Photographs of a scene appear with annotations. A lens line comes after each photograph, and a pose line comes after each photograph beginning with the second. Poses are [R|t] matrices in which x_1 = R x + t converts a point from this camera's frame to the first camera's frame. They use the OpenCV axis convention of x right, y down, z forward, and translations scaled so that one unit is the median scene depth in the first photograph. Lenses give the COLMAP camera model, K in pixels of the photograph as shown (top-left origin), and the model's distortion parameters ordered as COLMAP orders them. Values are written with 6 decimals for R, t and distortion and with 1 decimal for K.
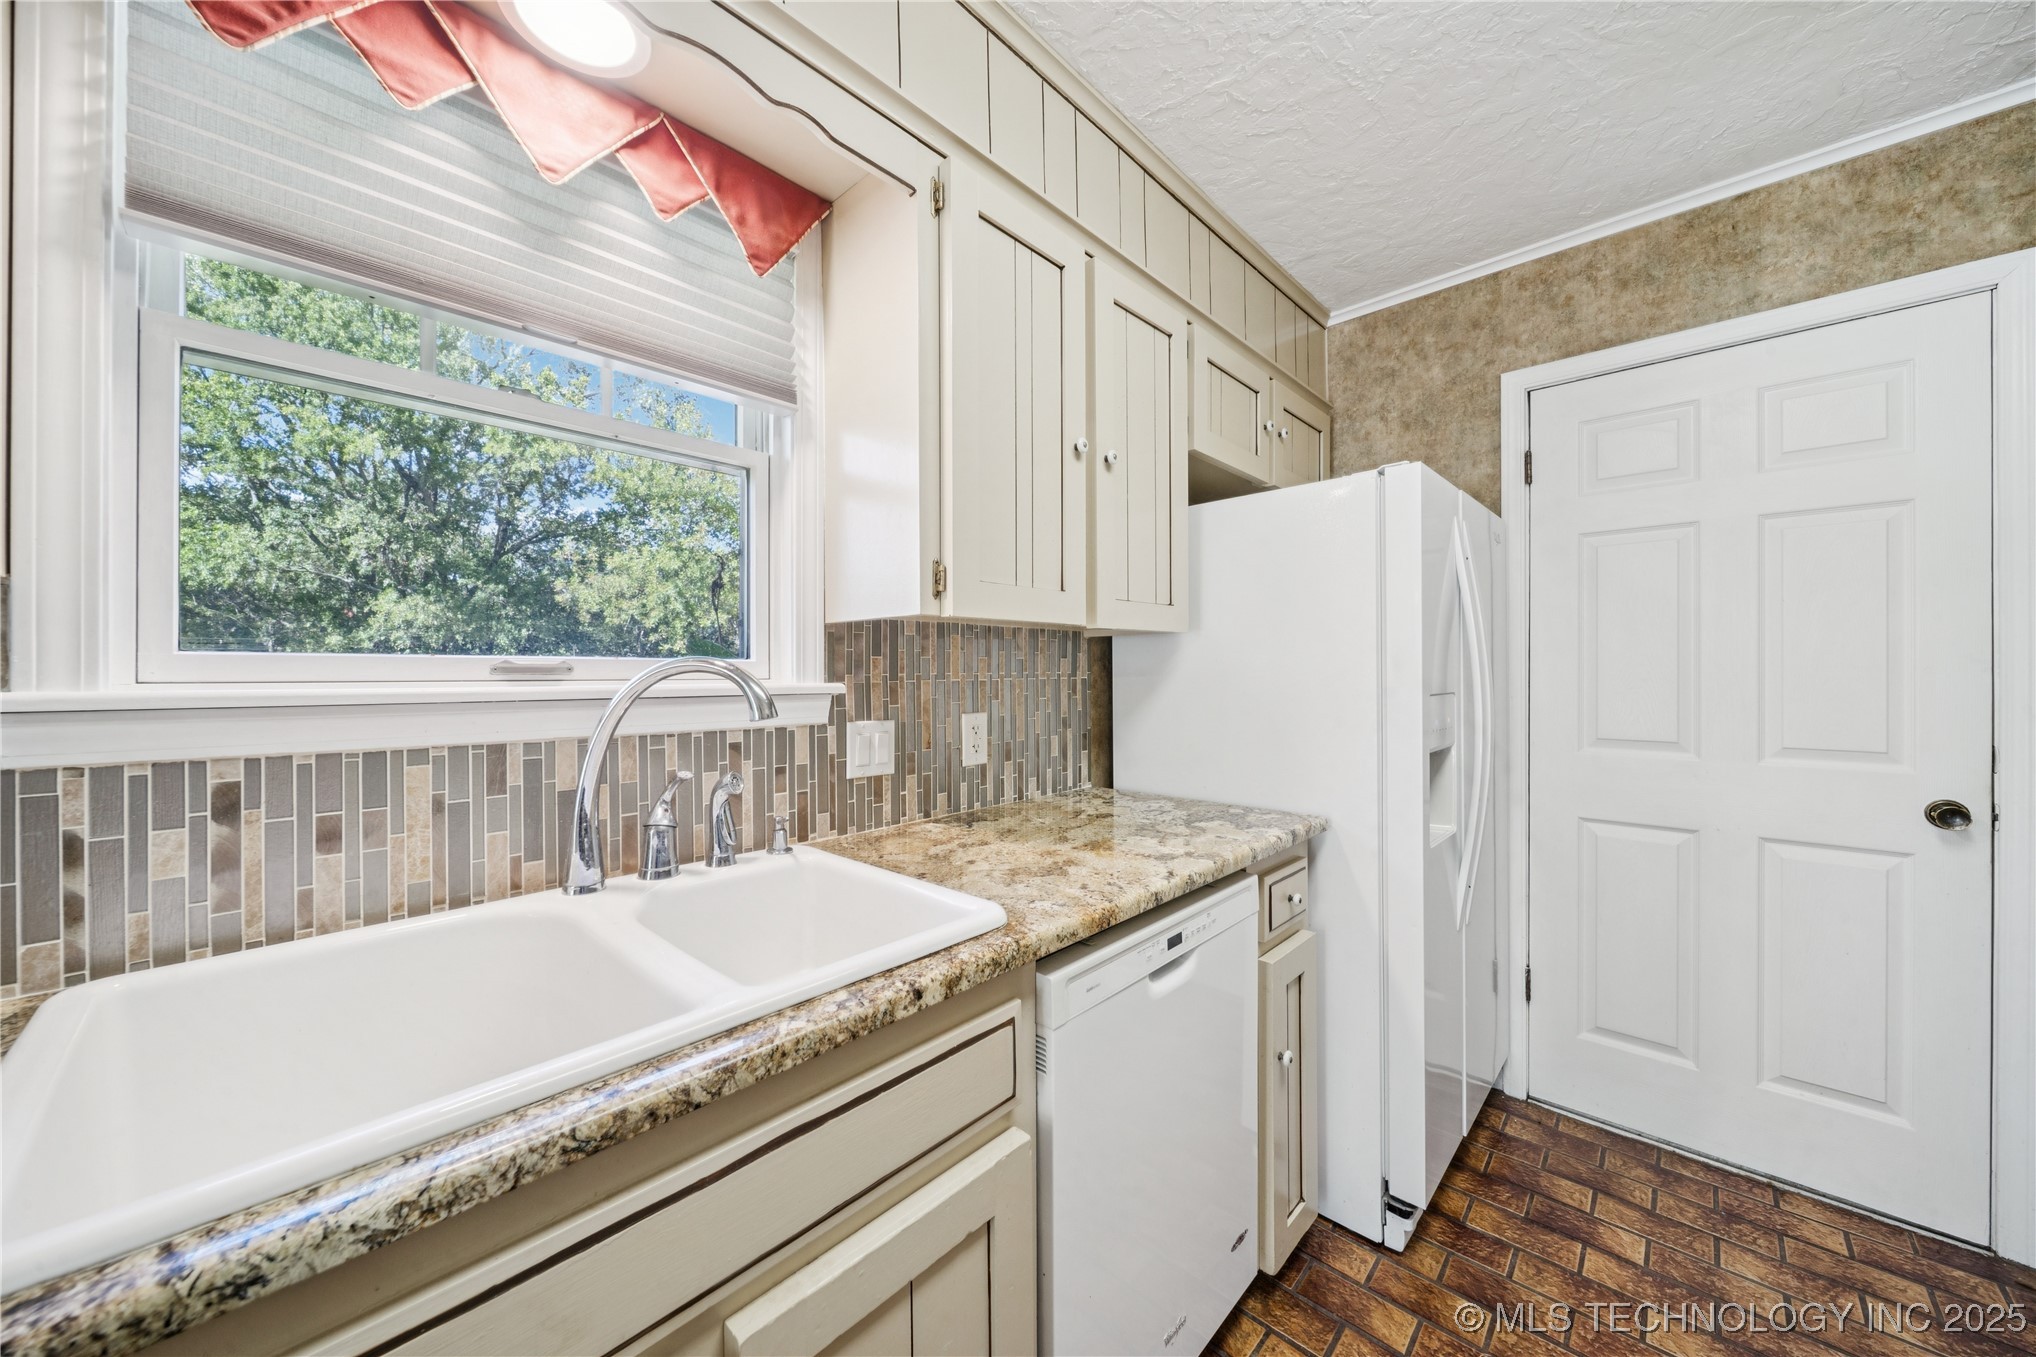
lens RADIAL K [[717.3, 0, 1017.6], [0, 717.3, 673.9], [0, 0, 1]] dist [-0.001648, -0.000730]
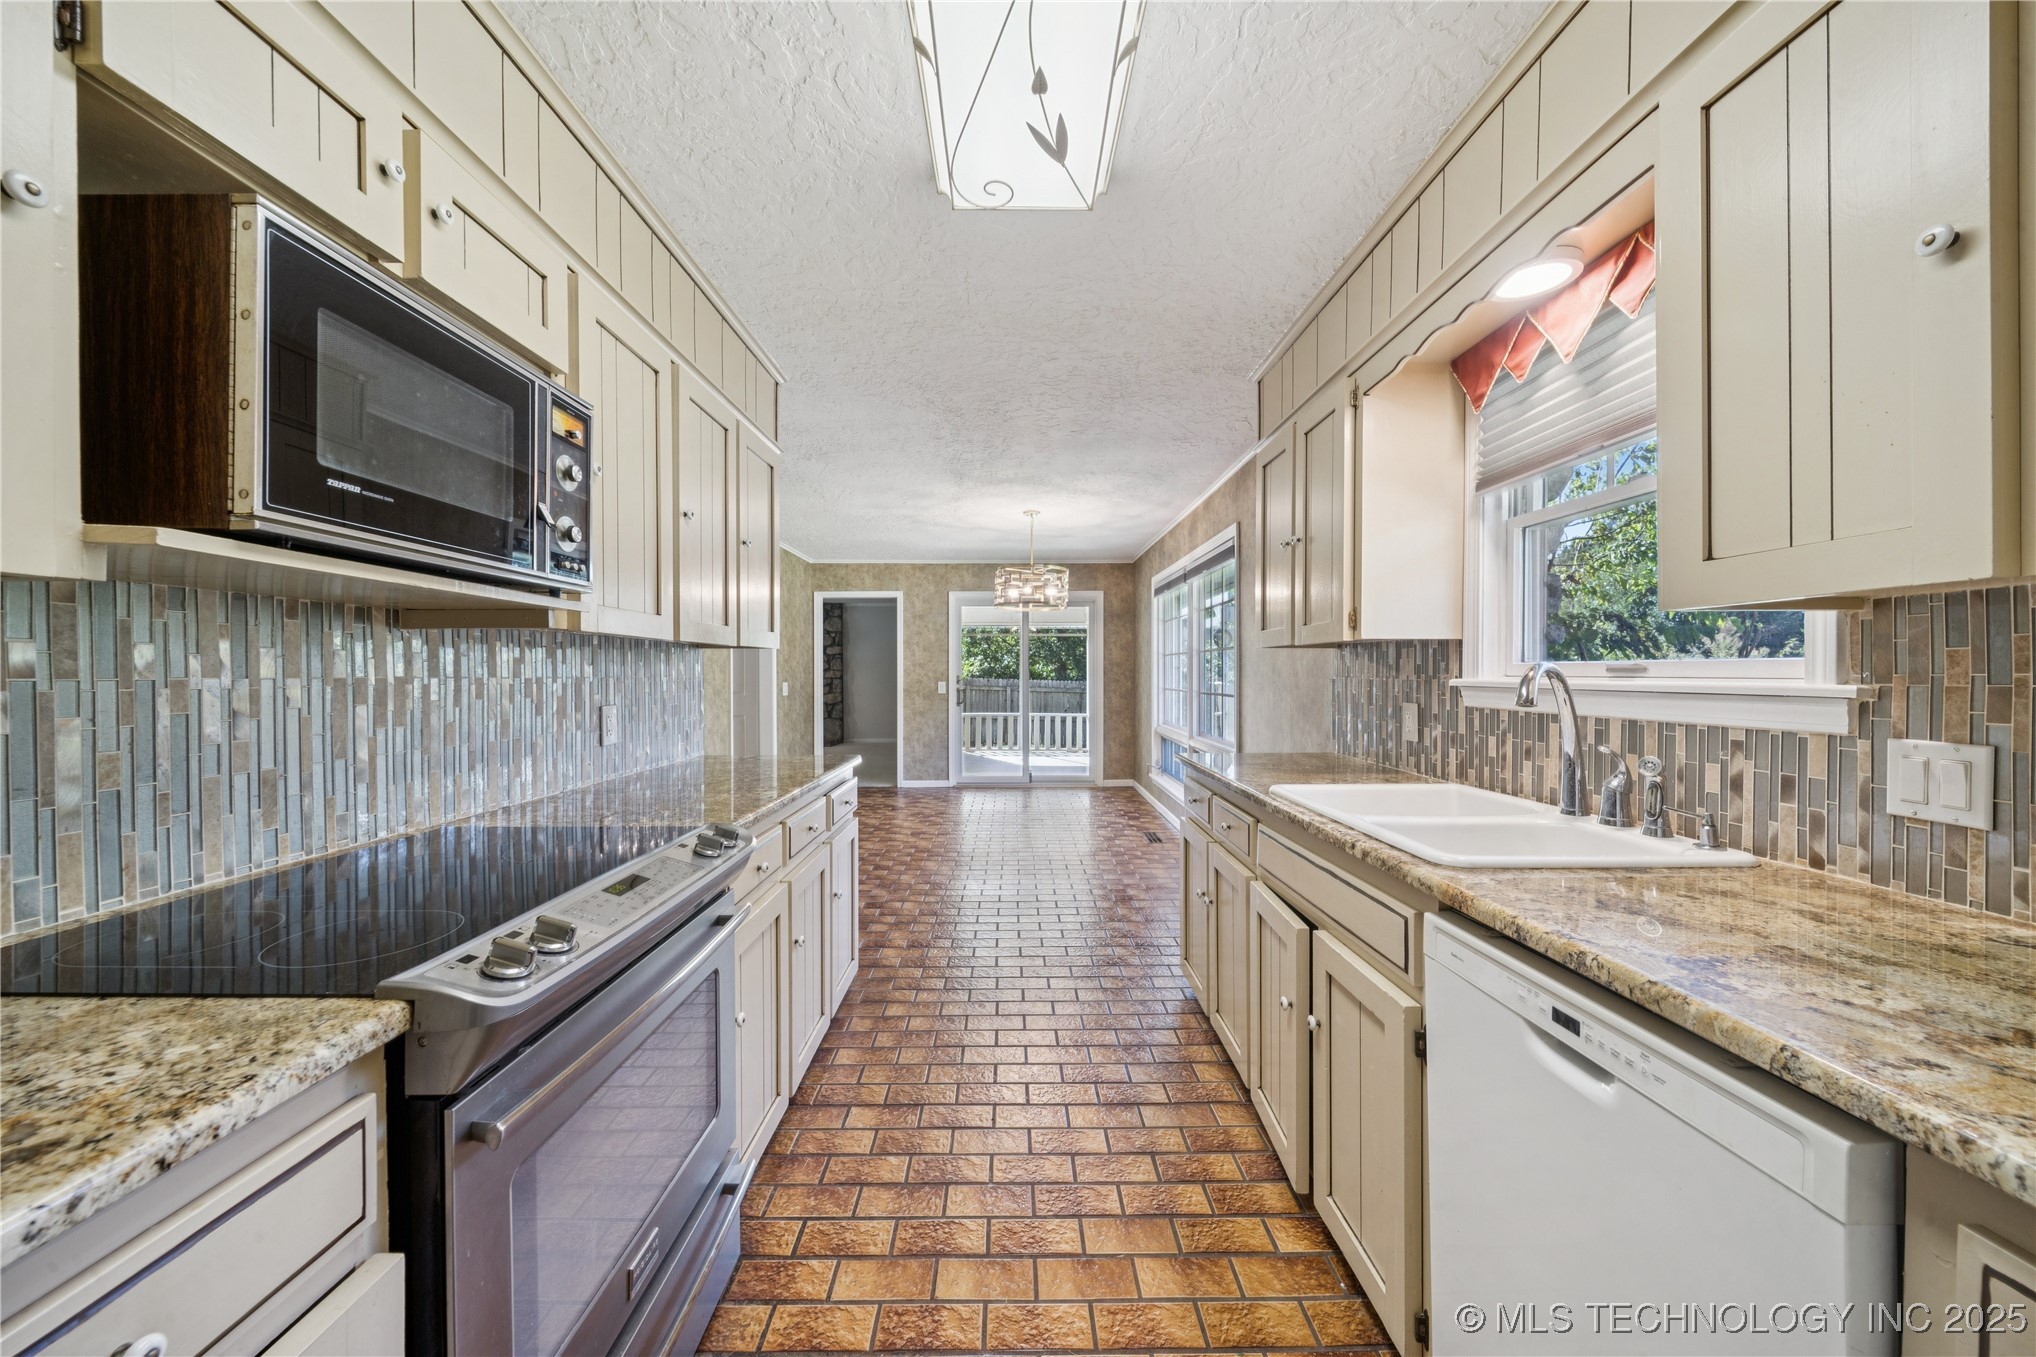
lens RADIAL K [[717.3, 0, 1004.8], [0, 717.3, 679.9], [0, 0, 1]] dist [-0.001648, -0.000730]
pose [[-0.728413, 0.012585, -0.685023, 0.905961], [0.006748, 0.999915, 0.011194, -0.007567], [0.685105, 0.003531, -0.728436, 0.874529]]
